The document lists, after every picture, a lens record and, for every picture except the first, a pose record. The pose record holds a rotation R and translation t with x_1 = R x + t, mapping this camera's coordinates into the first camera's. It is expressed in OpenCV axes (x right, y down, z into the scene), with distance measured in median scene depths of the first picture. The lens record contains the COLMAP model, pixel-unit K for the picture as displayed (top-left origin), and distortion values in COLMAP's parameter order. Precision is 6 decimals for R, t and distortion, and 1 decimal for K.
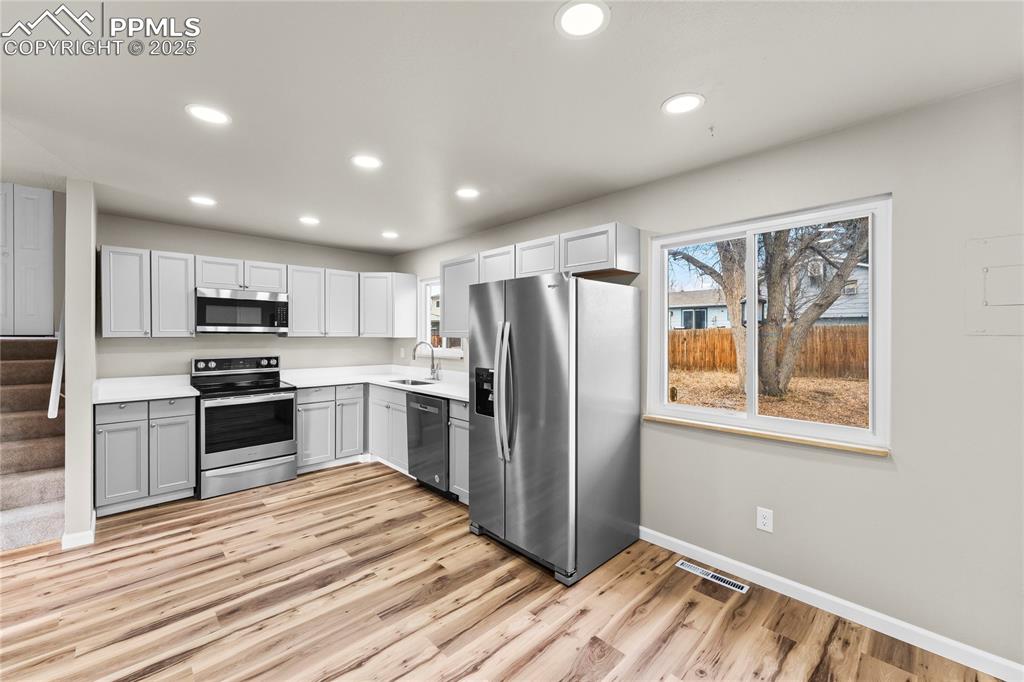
lens RADIAL K [[412.3, 0, 512.0], [0, 412.3, 341.0], [0, 0, 1]] dist [-0.000177, -0.000213]
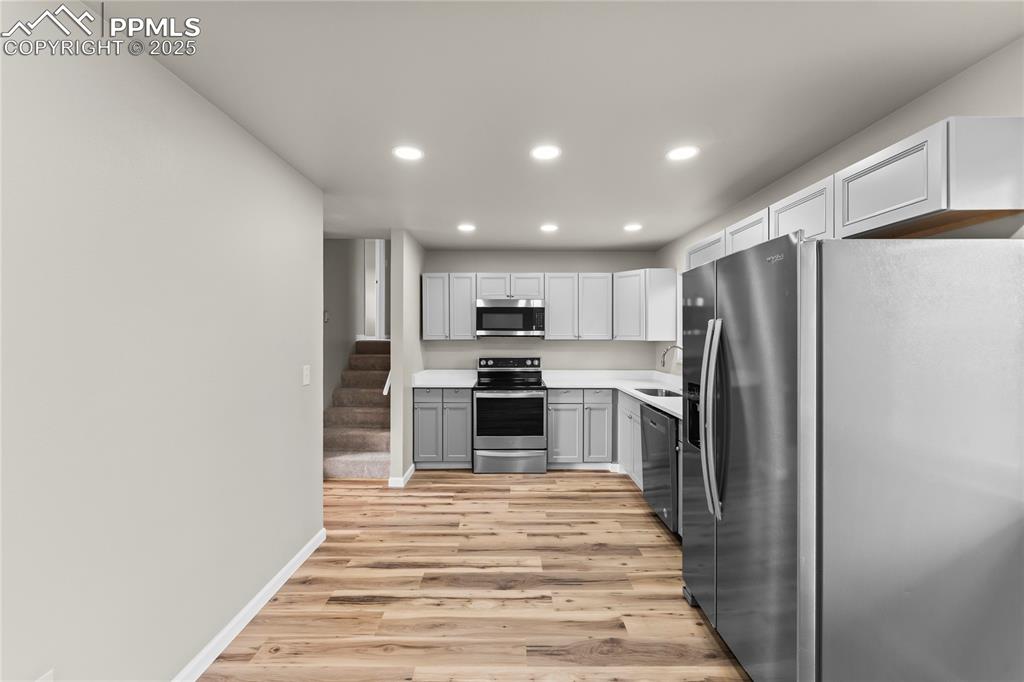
lens RADIAL K [[412.3, 0, 512.0], [0, 412.3, 341.0], [0, 0, 1]] dist [-0.000177, -0.000213]
pose [[0.718513, 0.004902, -0.695496, 0.184063], [-0.009327, 0.999953, -0.002587, -0.003981], [0.695451, 0.008345, 0.718525, 0.211440]]
